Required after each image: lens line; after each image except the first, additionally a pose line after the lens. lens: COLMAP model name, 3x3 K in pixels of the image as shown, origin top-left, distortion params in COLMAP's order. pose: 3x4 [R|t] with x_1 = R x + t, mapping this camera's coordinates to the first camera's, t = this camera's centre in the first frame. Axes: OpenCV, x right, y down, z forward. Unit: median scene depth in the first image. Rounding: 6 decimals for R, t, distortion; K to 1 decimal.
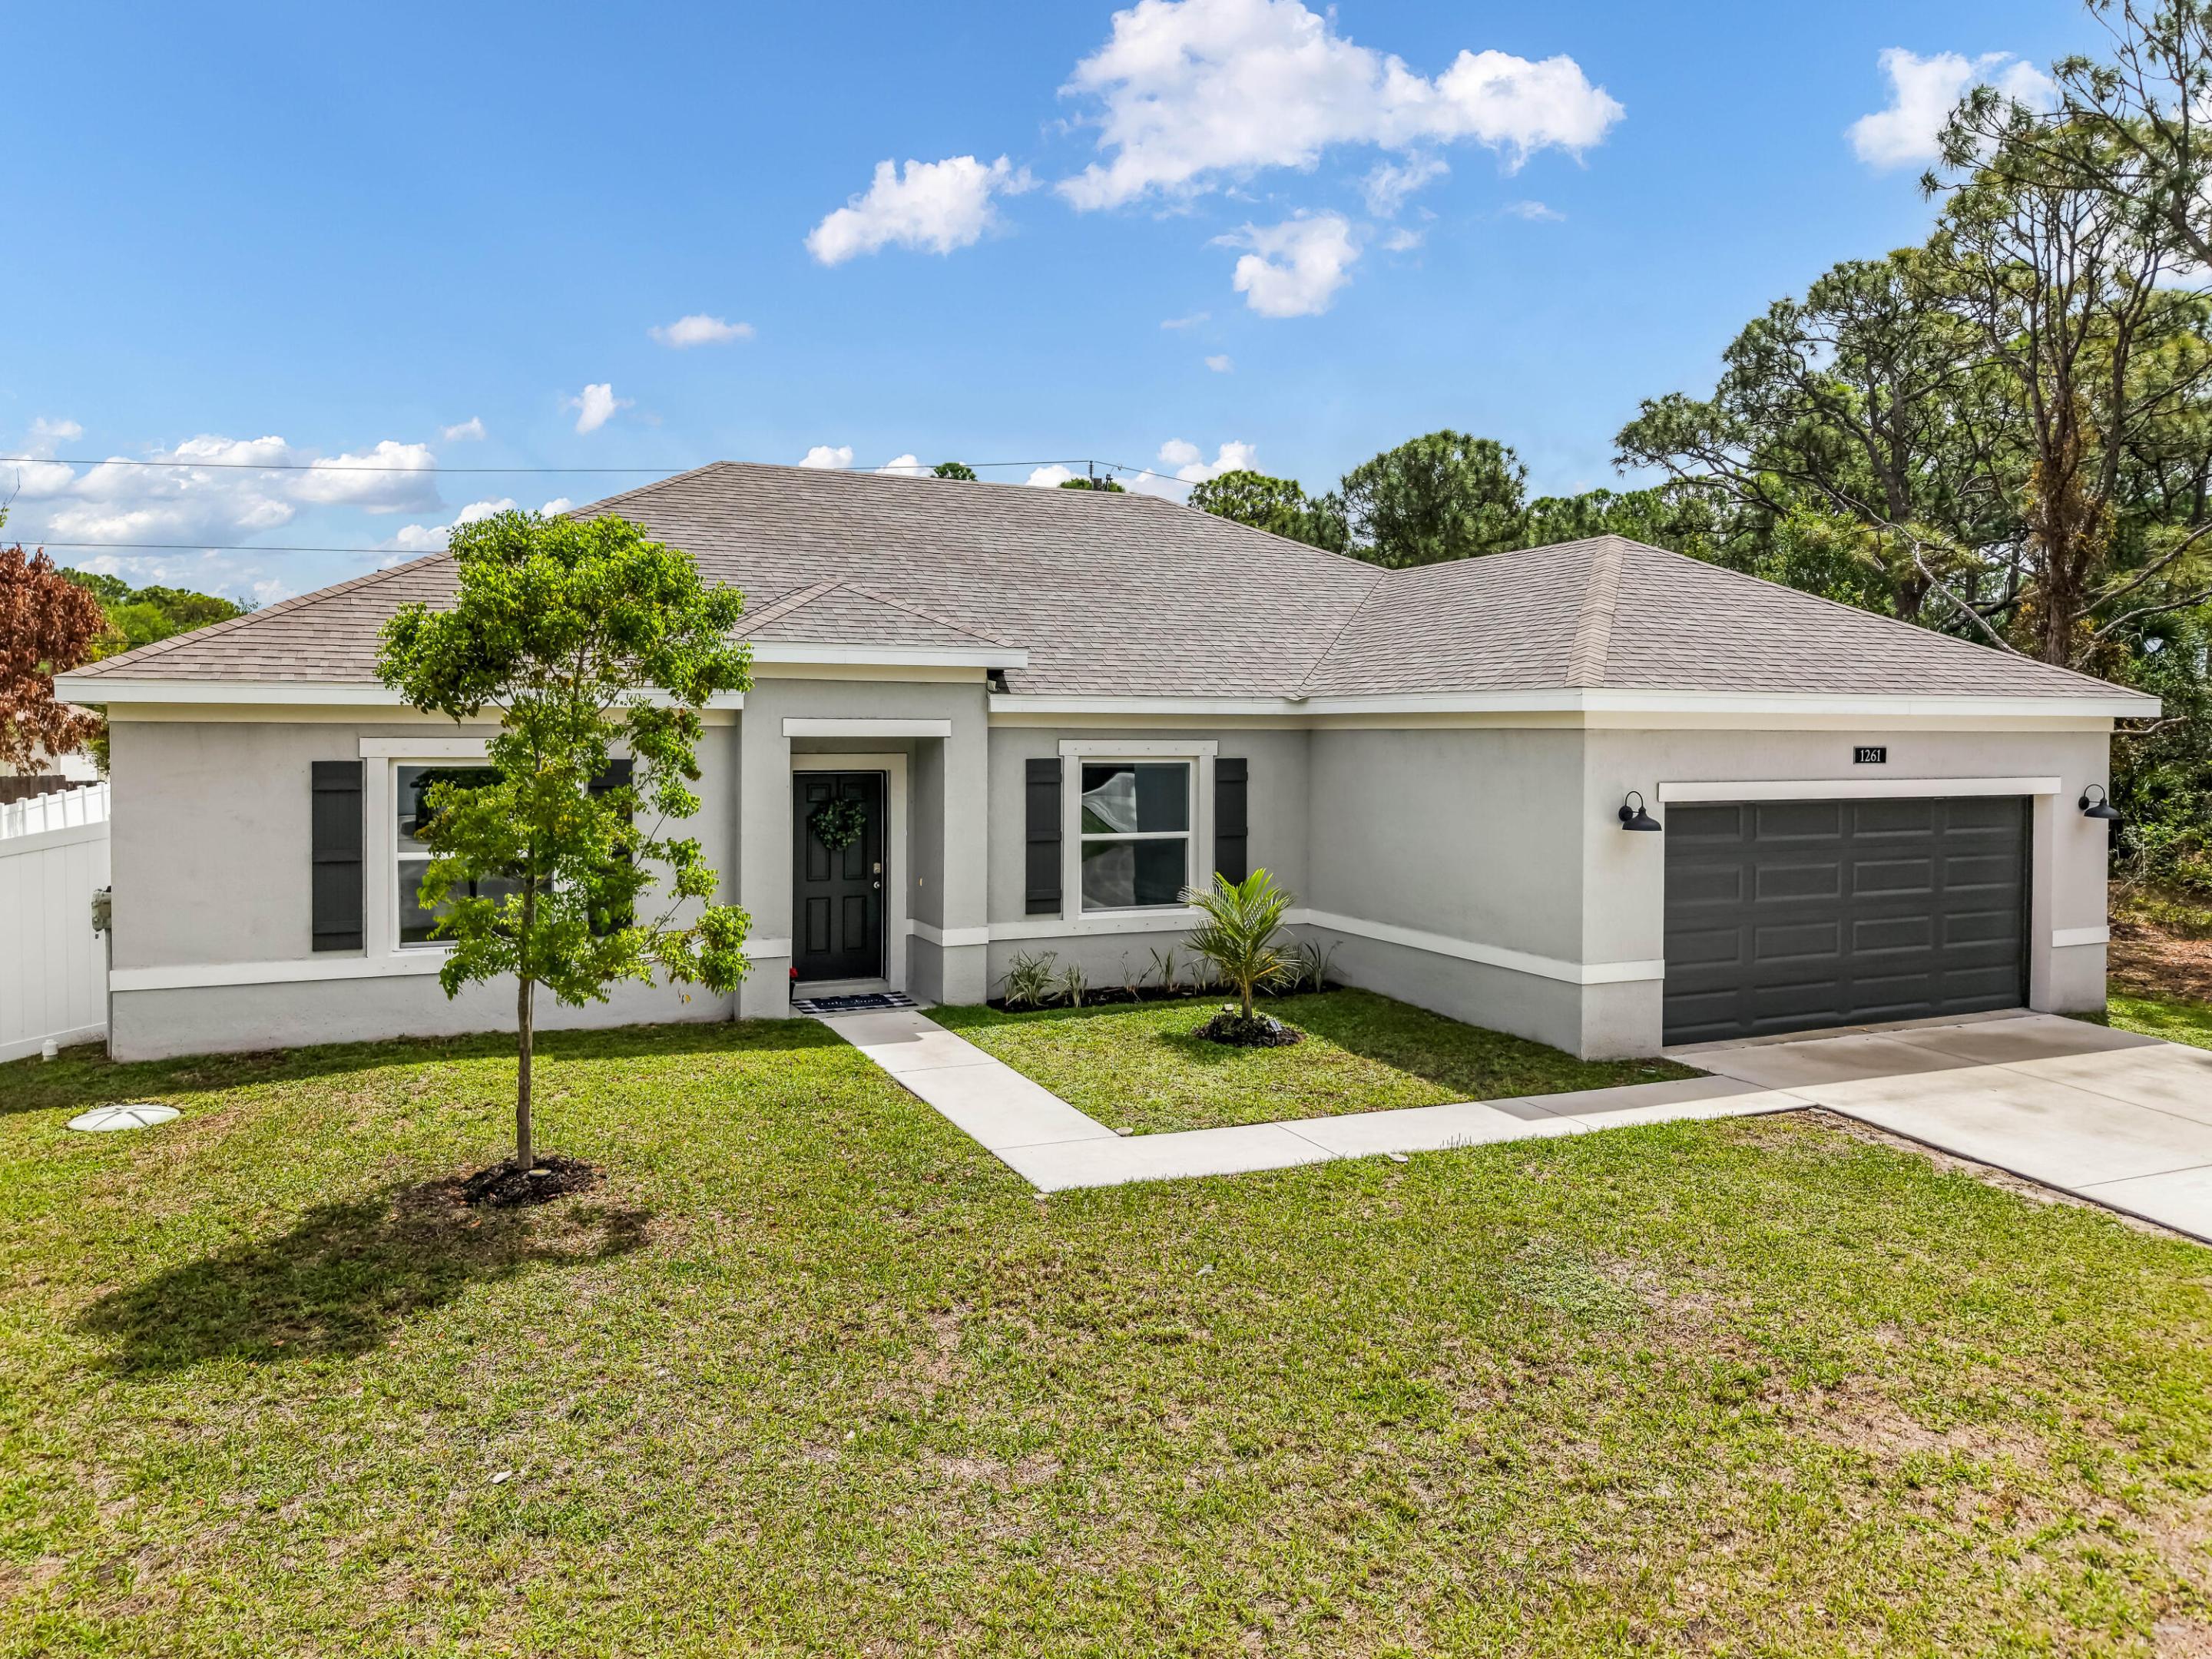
lens RADIAL K [[1477.5, 0, 1094.4], [0, 1477.5, 815.3], [0, 0, 1]] dist [0.069867, -0.109150]
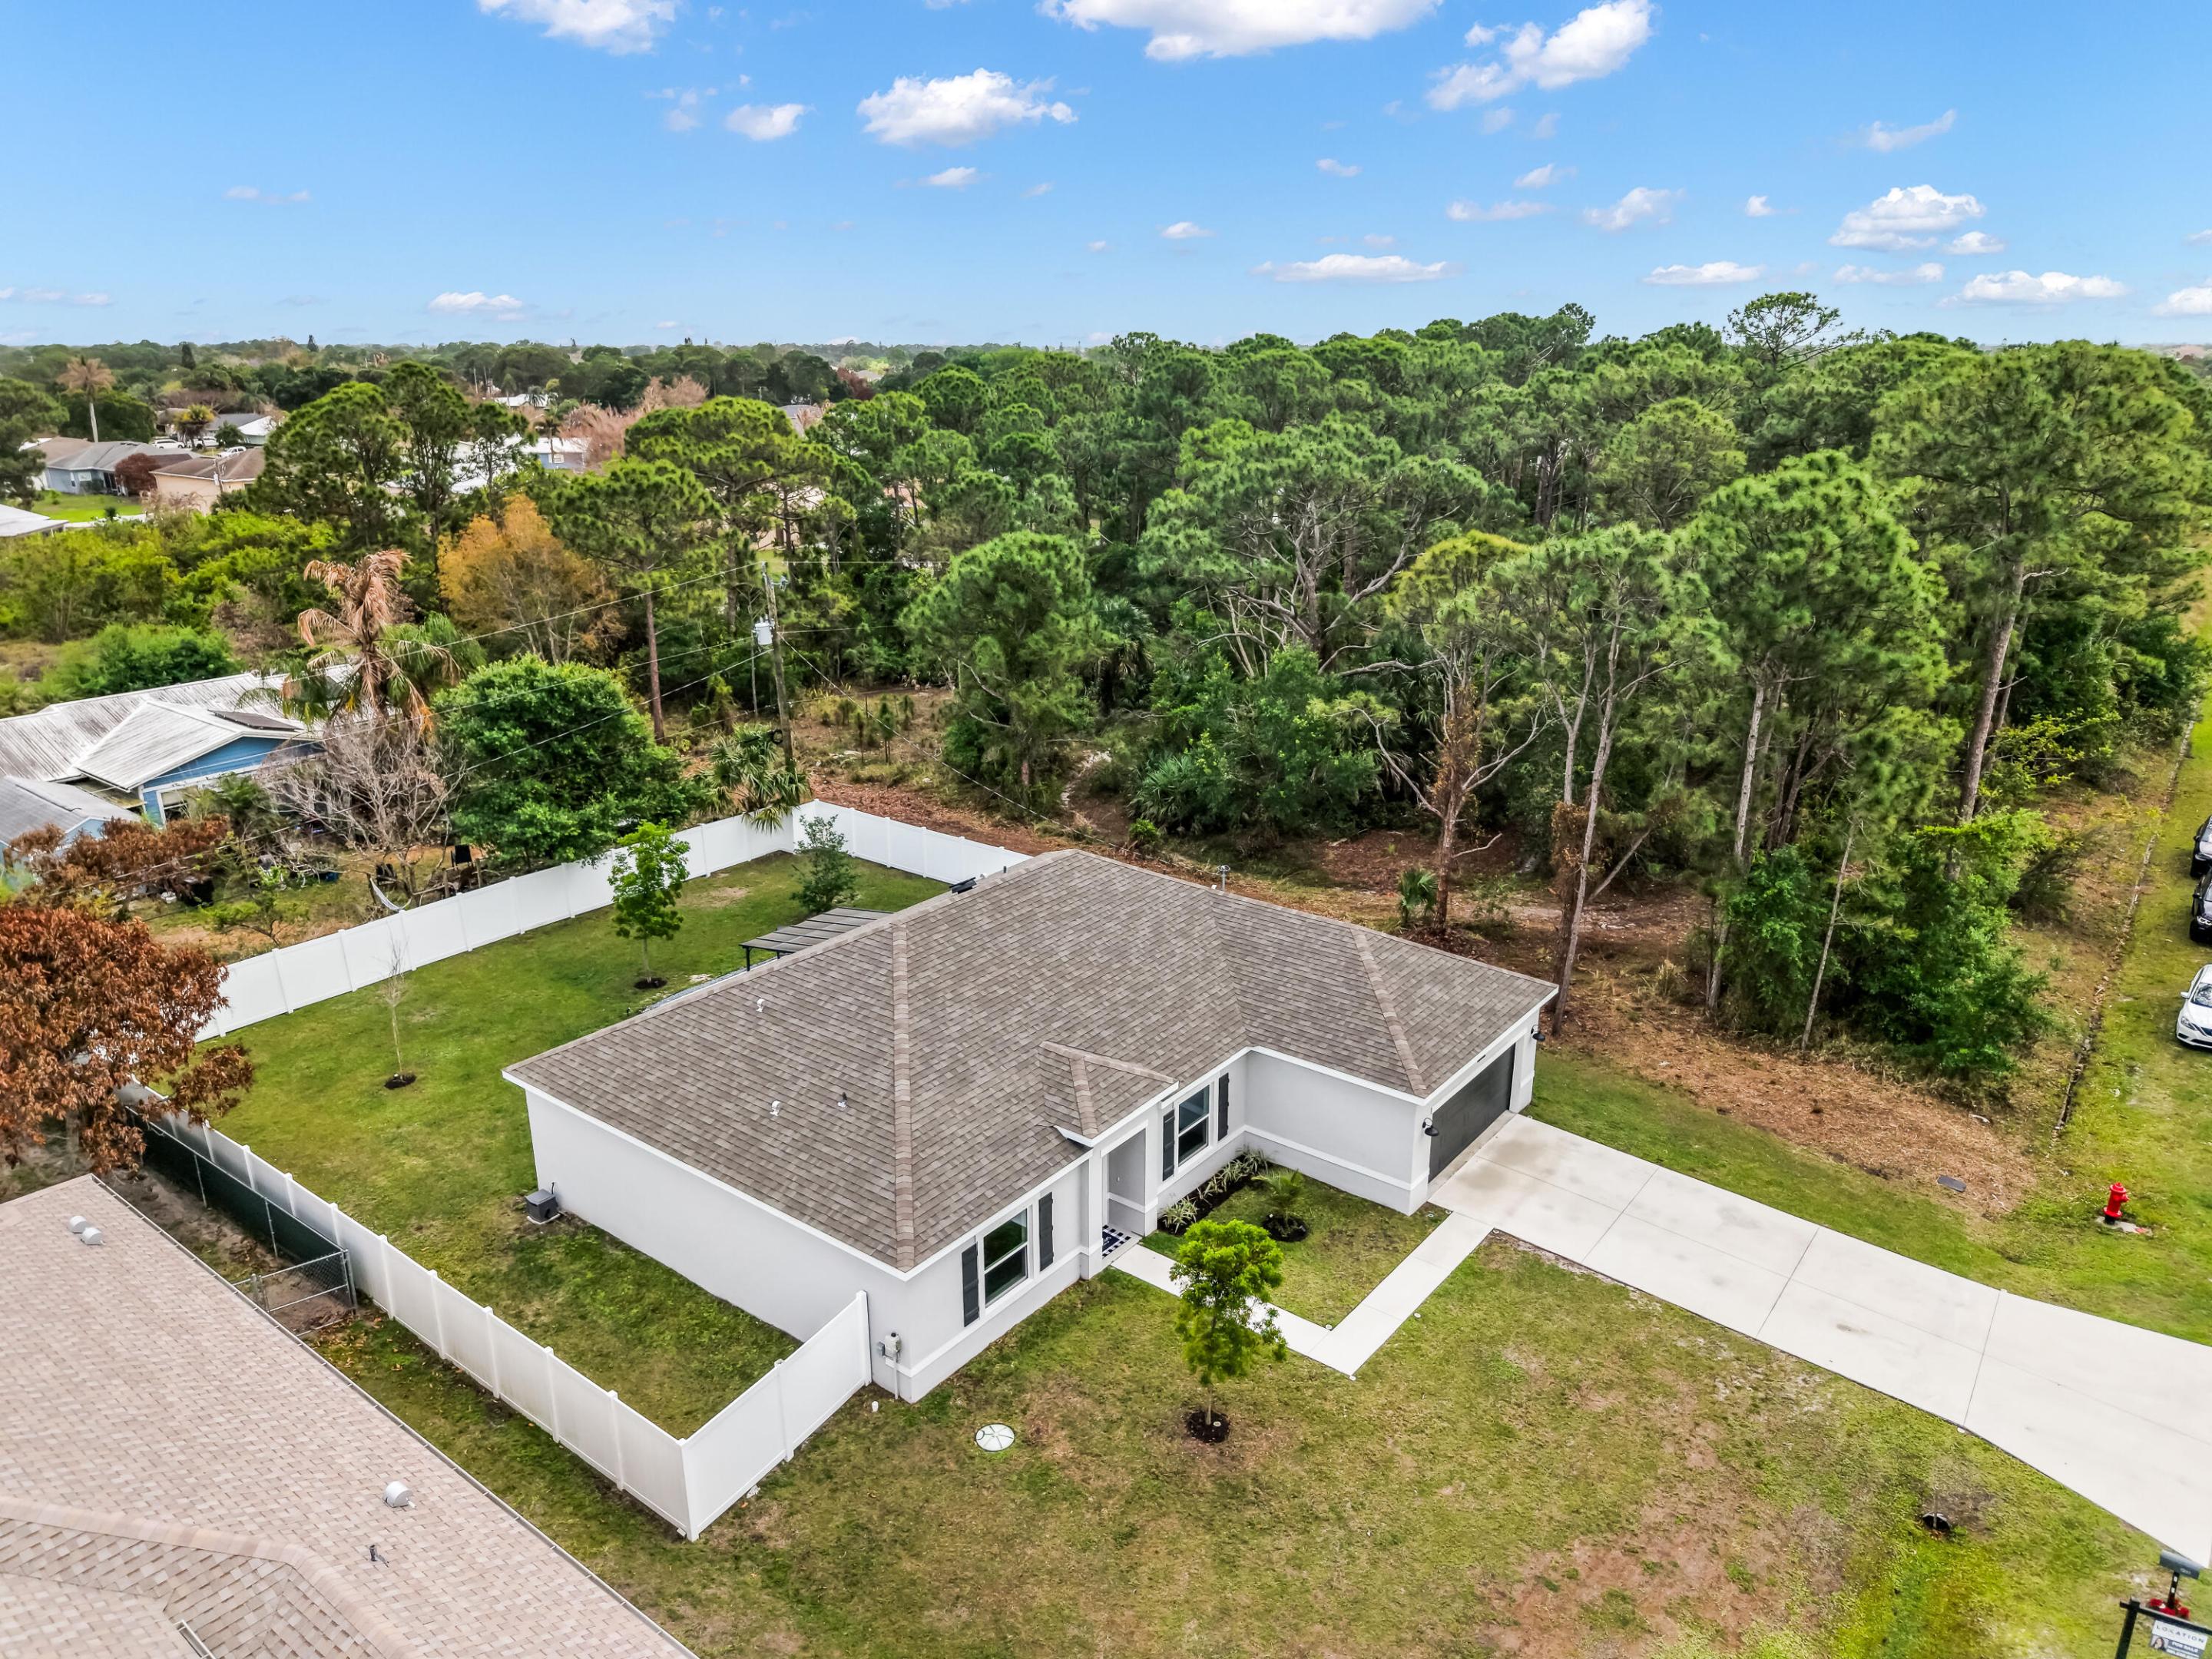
lens RADIAL K [[1477.5, 0, 1094.4], [0, 1477.5, 815.3], [0, 0, 1]] dist [0.069867, -0.109150]
pose [[0.874976, -0.151584, 0.459825, -1.048421], [0.034139, 0.966678, 0.253710, -1.000381], [-0.482961, -0.206293, 0.850995, -0.677562]]
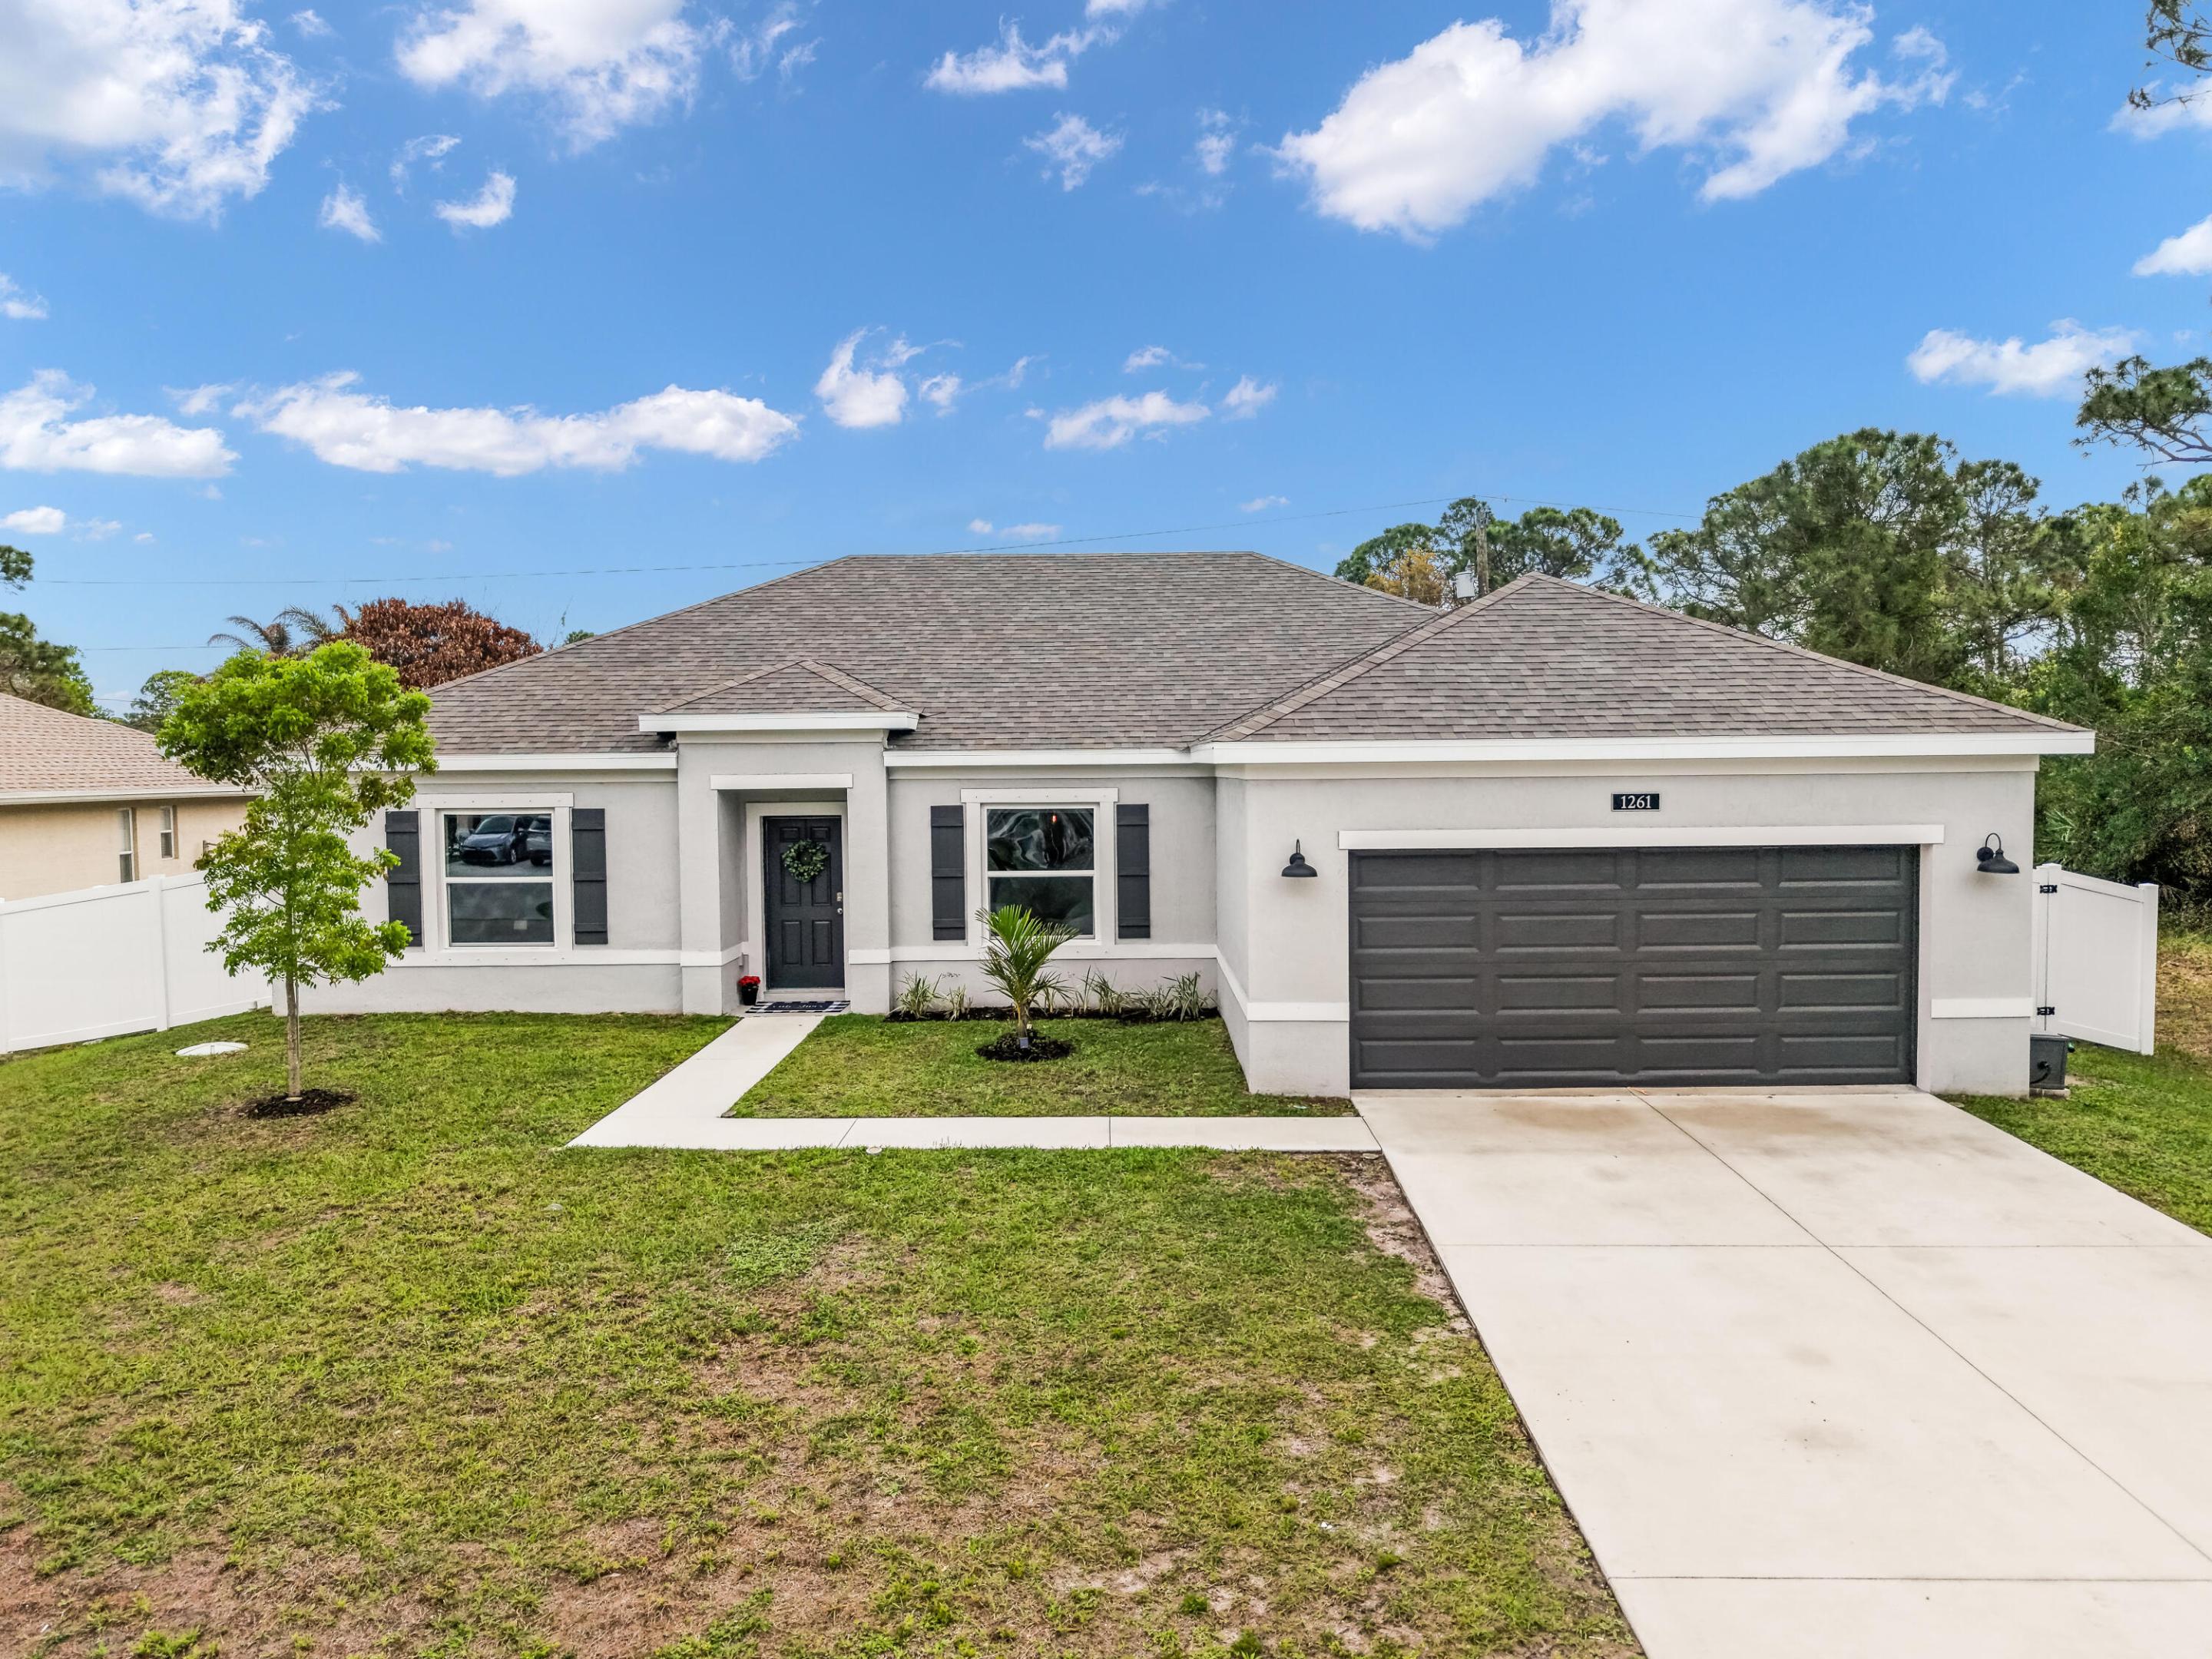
lens RADIAL K [[1459.7, 0, 1106.0], [0, 1459.7, 829.5], [0, 0, 1]] dist [0.106556, -0.166101]
pose [[0.915438, 0.003737, -0.402441, 0.541043], [-0.009432, 0.999881, -0.012170, -0.006954], [0.402348, 0.014937, 0.915365, 0.006469]]
